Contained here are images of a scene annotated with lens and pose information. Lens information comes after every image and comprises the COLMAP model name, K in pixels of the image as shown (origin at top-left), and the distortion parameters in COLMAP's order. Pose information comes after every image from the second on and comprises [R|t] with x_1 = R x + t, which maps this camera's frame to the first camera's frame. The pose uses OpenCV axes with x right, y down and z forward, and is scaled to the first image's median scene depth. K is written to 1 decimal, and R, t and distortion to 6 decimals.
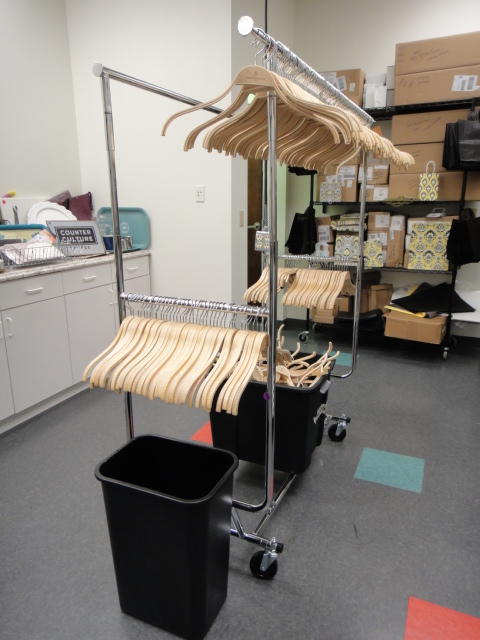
lens RADIAL K [[465.6, 0, 242.8], [0, 465.6, 323.9], [0, 0, 1]] dist [0.017318, 0.014846]
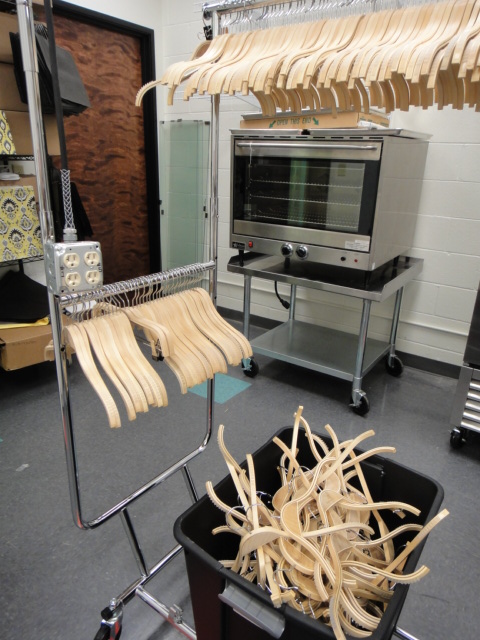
lens RADIAL K [[465.6, 0, 241.4], [0, 465.6, 323.3], [0, 0, 1]] dist [0.017318, 0.014846]
pose [[0.193634, -0.323282, 0.926280, -0.232870], [0.229720, 0.932842, 0.277551, -0.158793], [-0.953800, 0.159041, 0.254894, 0.591714]]
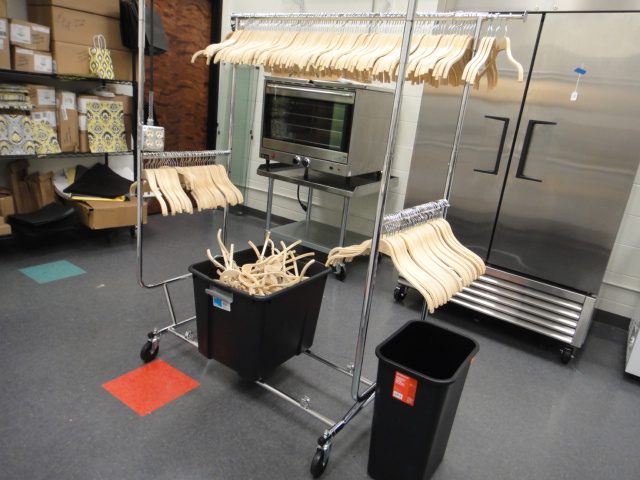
lens RADIAL K [[465.6, 0, 316.6], [0, 465.6, 238.5], [0, 0, 1]] dist [0.017318, 0.014846]
pose [[0.192556, -0.263984, 0.945111, -0.534933], [0.150787, 0.959656, 0.237326, -0.121435], [-0.969631, 0.096812, 0.224593, 0.430168]]
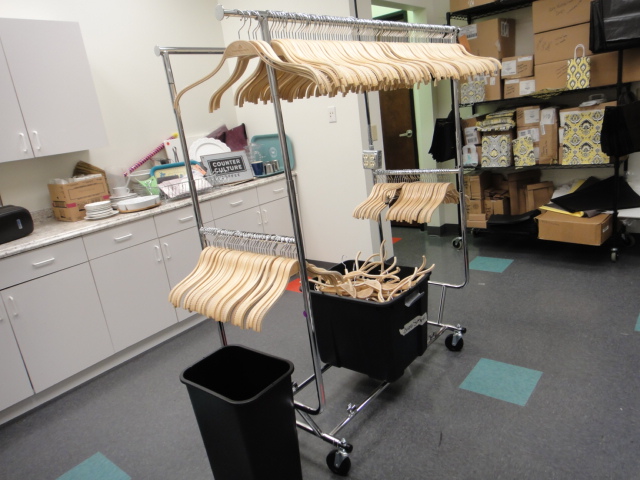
lens RADIAL K [[465.6, 0, 321.0], [0, 465.6, 239.1], [0, 0, 1]] dist [0.017318, 0.014846]
pose [[0.957426, -0.048939, -0.284501, 0.172524], [0.056791, 0.998197, 0.019412, -0.019065], [0.283038, -0.034743, 0.958479, -0.028806]]
